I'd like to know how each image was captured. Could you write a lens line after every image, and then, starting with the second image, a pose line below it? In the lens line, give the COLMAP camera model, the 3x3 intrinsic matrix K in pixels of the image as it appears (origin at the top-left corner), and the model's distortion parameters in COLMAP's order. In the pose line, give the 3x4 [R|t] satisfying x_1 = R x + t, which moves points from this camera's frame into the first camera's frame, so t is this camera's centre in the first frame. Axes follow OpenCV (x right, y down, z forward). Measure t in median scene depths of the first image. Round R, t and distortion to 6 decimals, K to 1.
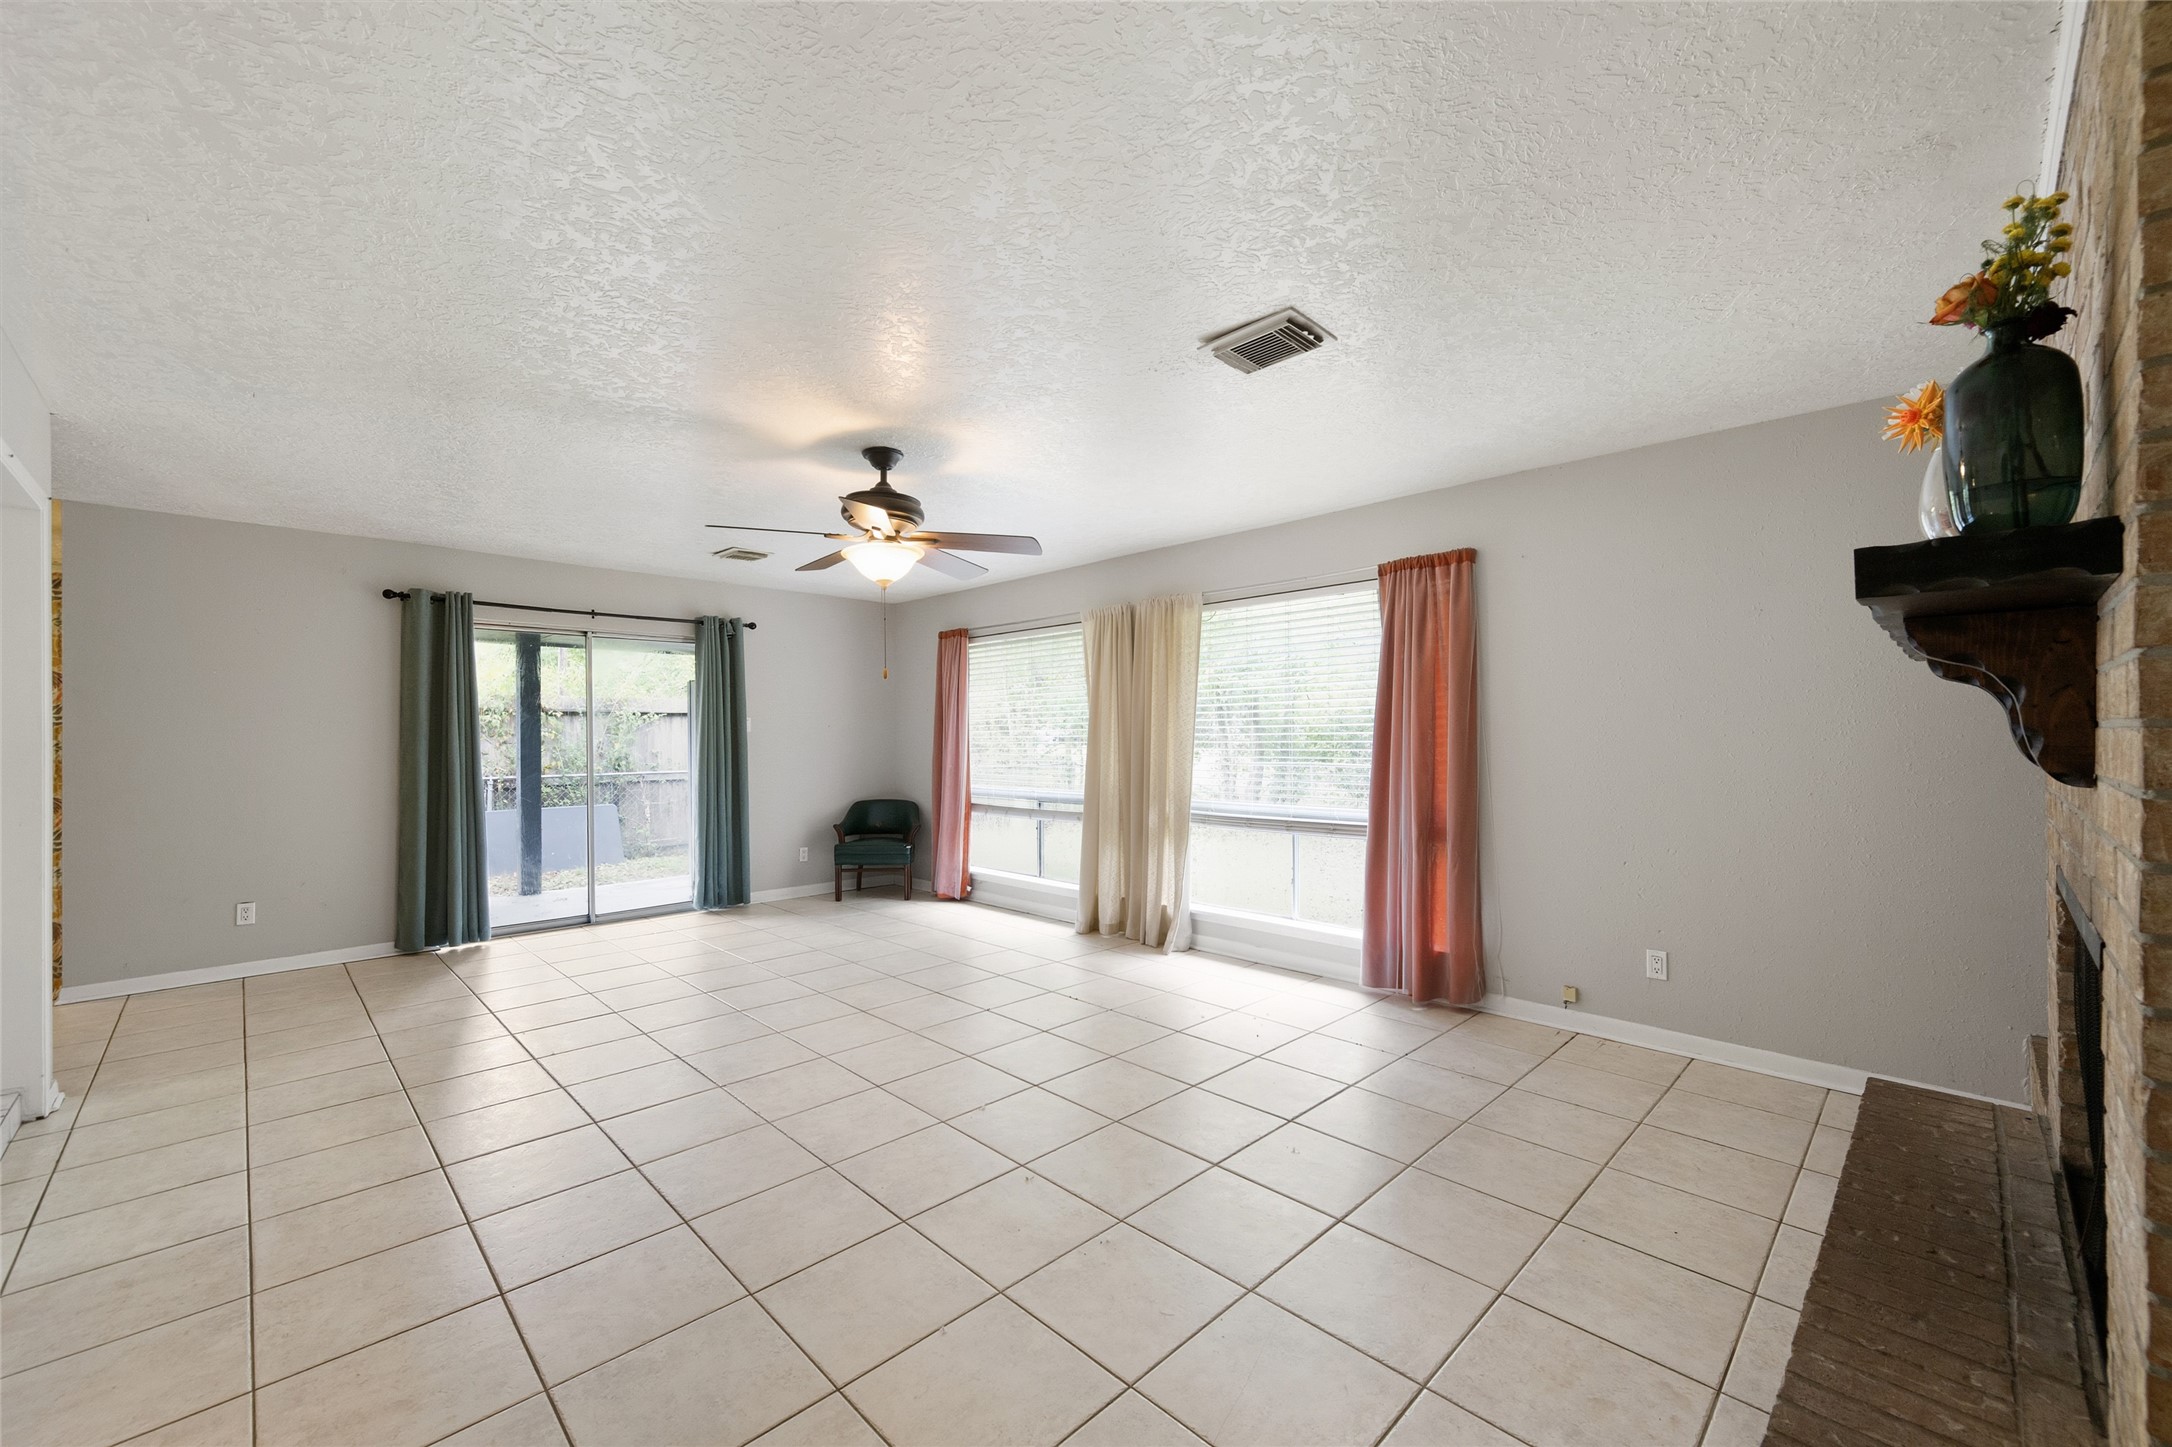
lens RADIAL K [[863.2, 0, 1100.7], [0, 863.2, 736.5], [0, 0, 1]] dist [0.001841, -0.000044]
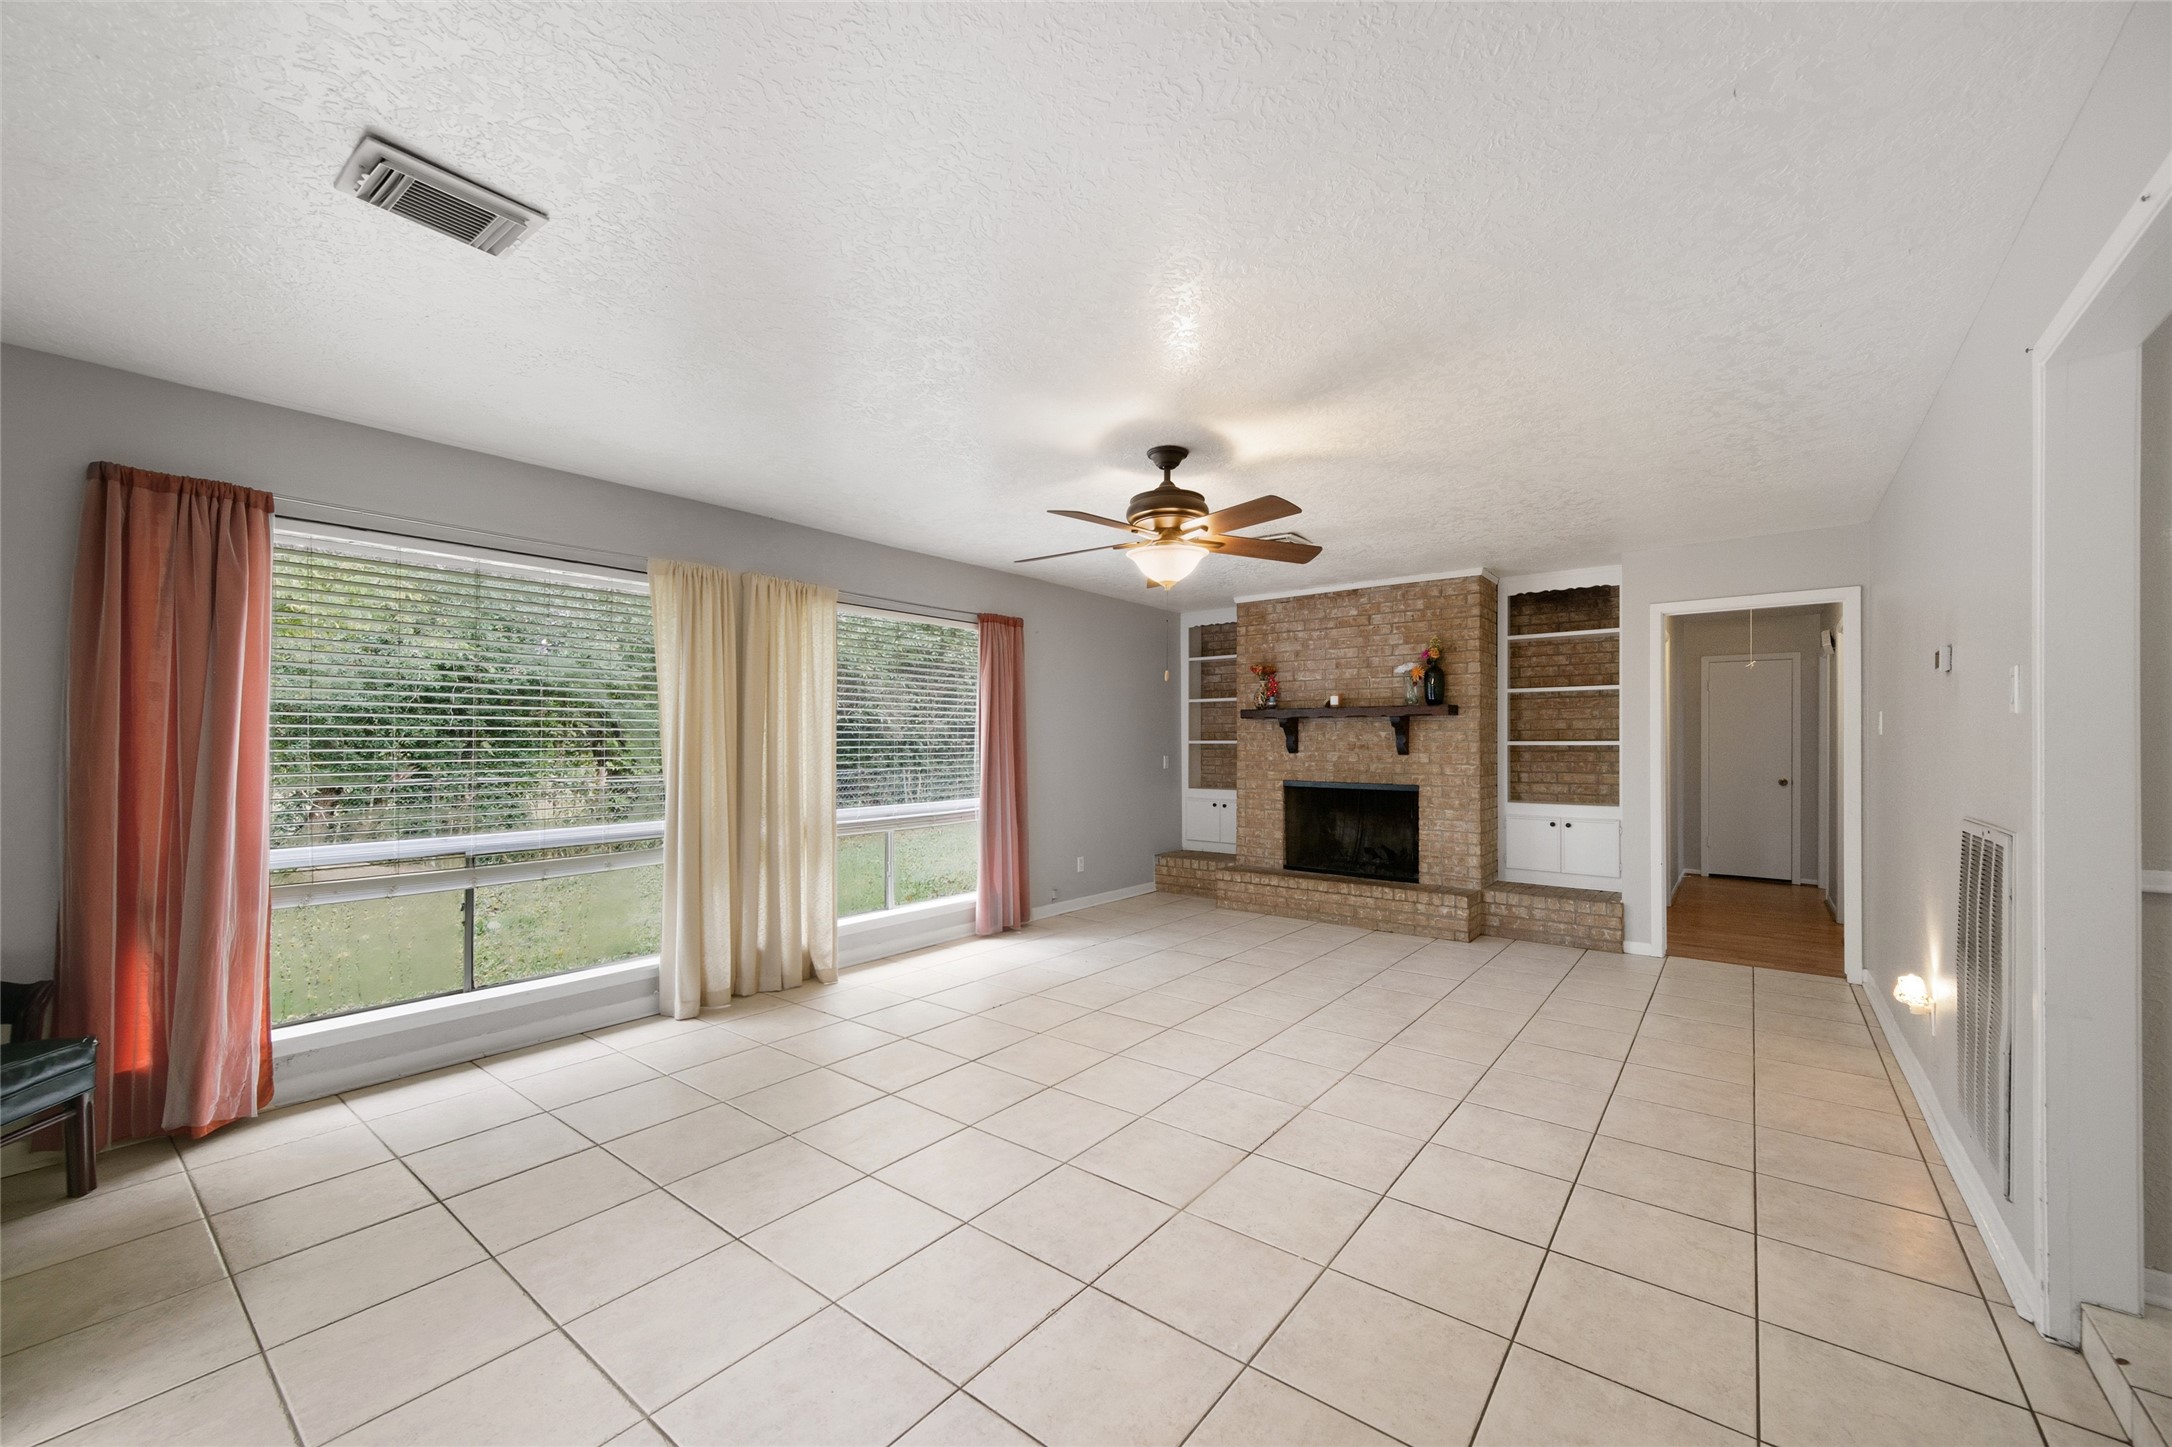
lens RADIAL K [[825.2, 0, 1095.2], [0, 825.2, 741.6], [0, 0, 1]] dist [-0.001661, -0.000127]
pose [[-0.113921, 0.004110, 0.993481, -0.746279], [-0.000856, 0.999991, -0.004235, 0.002494], [-0.993489, -0.001333, -0.113916, 0.755735]]
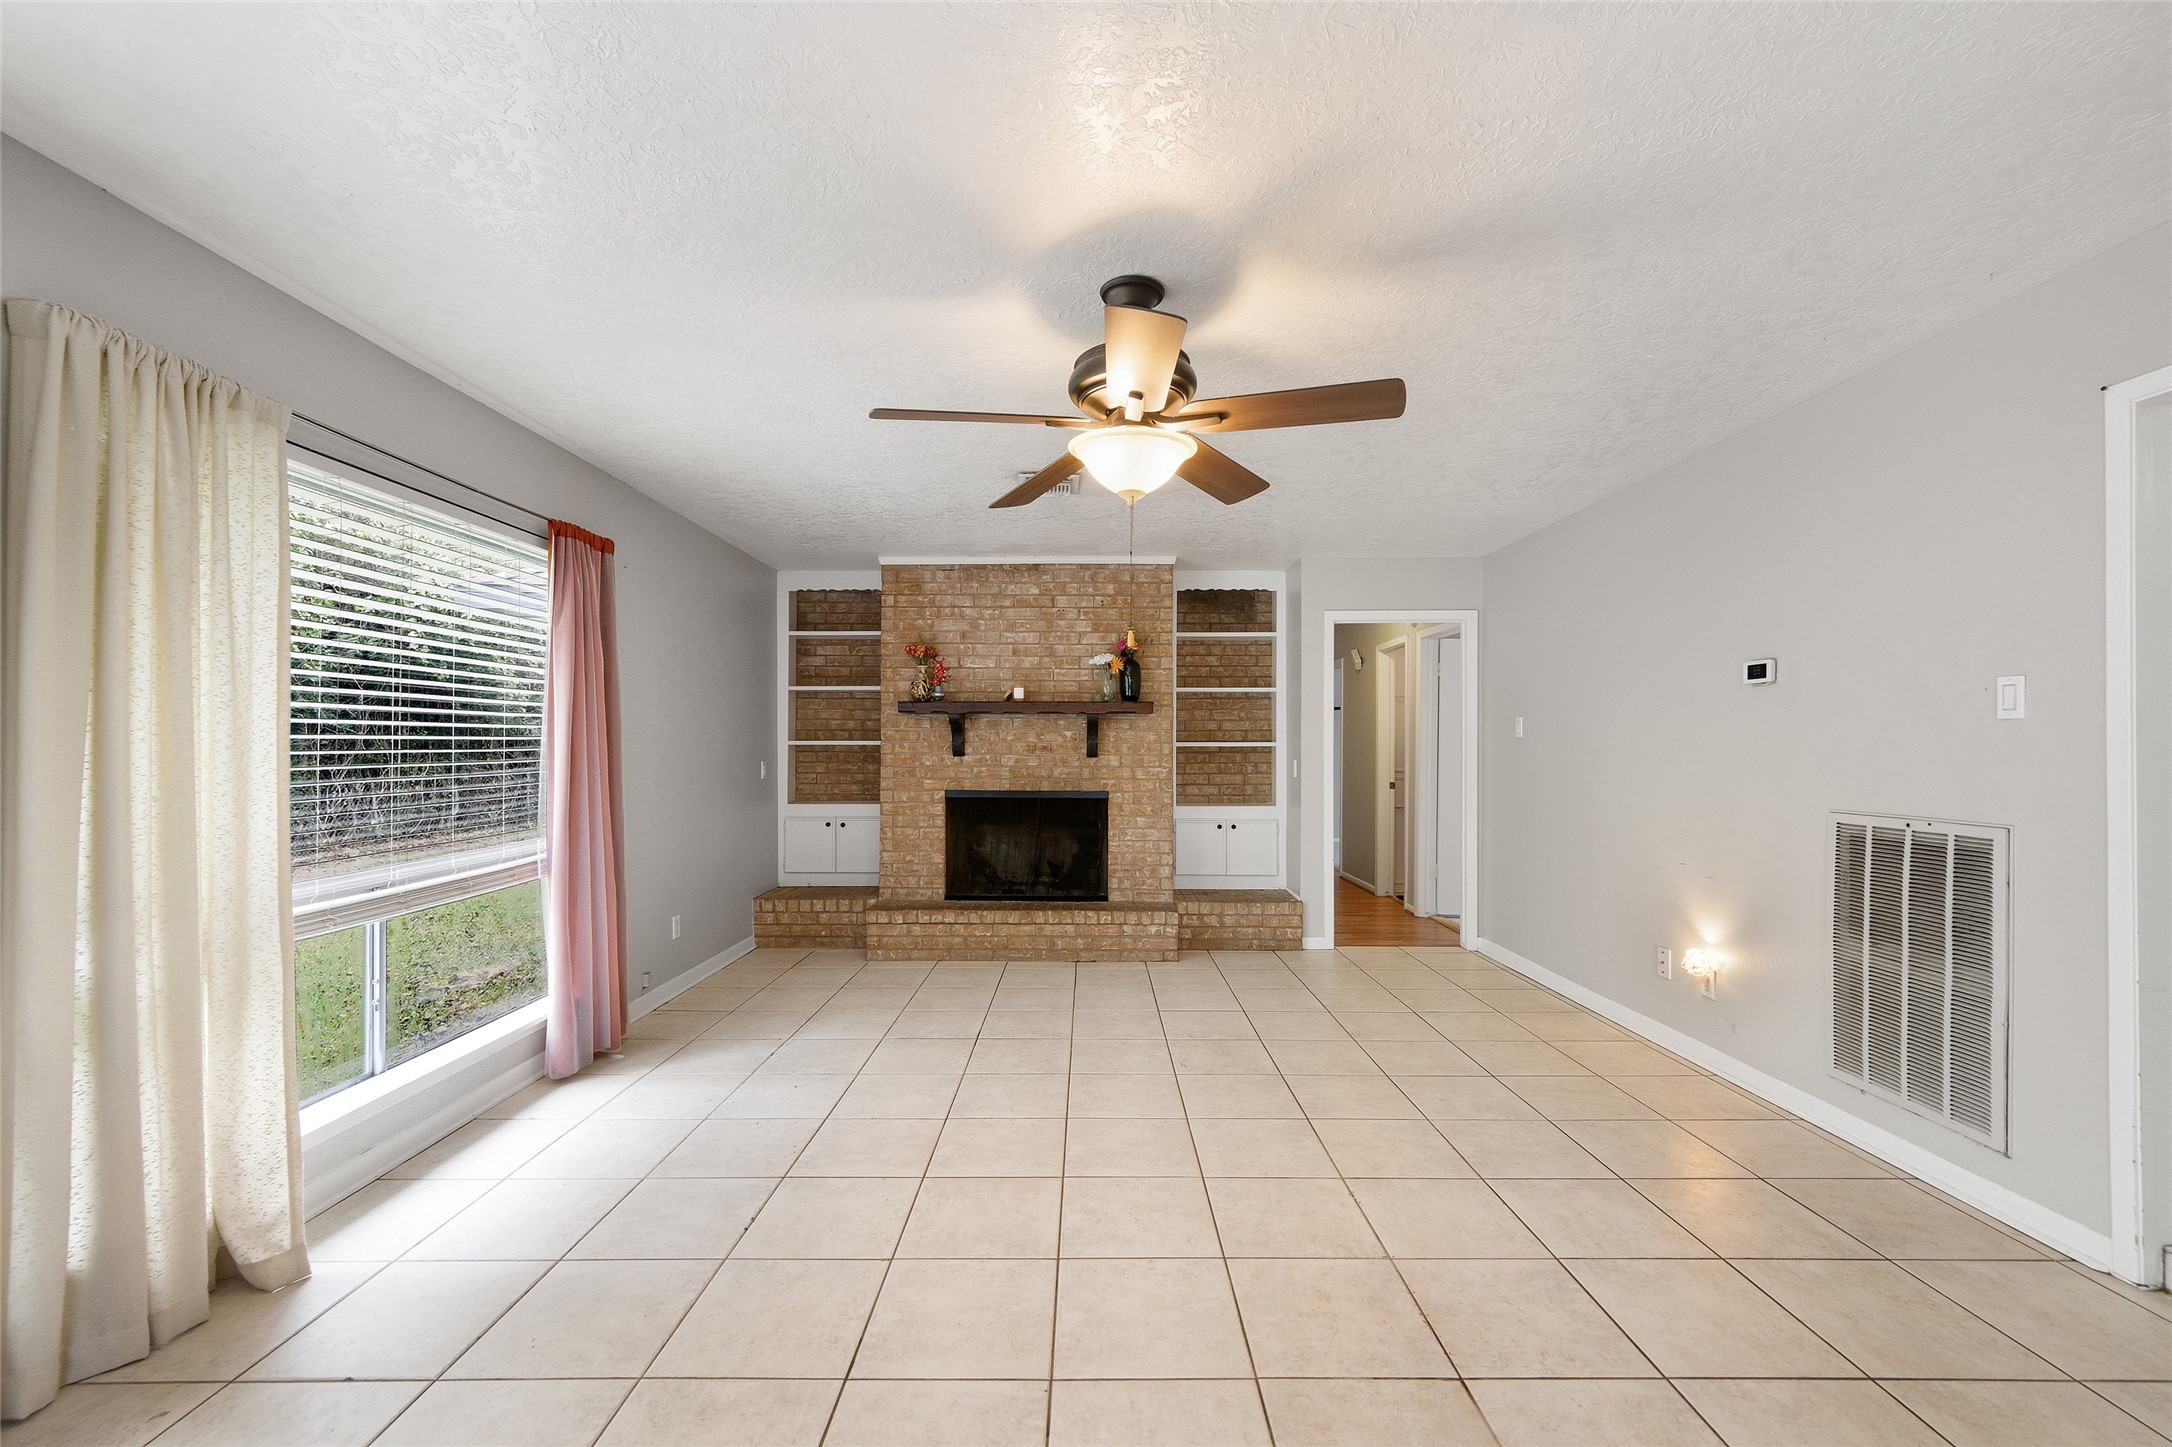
lens RADIAL K [[863.2, 0, 1082.8], [0, 863.2, 734.5], [0, 0, 1]] dist [0.001841, -0.000044]
pose [[-0.692164, 0.010181, 0.721669, -0.433098], [0.000444, 0.999906, -0.013681, 0.002194], [-0.721740, -0.009150, -0.692103, 0.930998]]
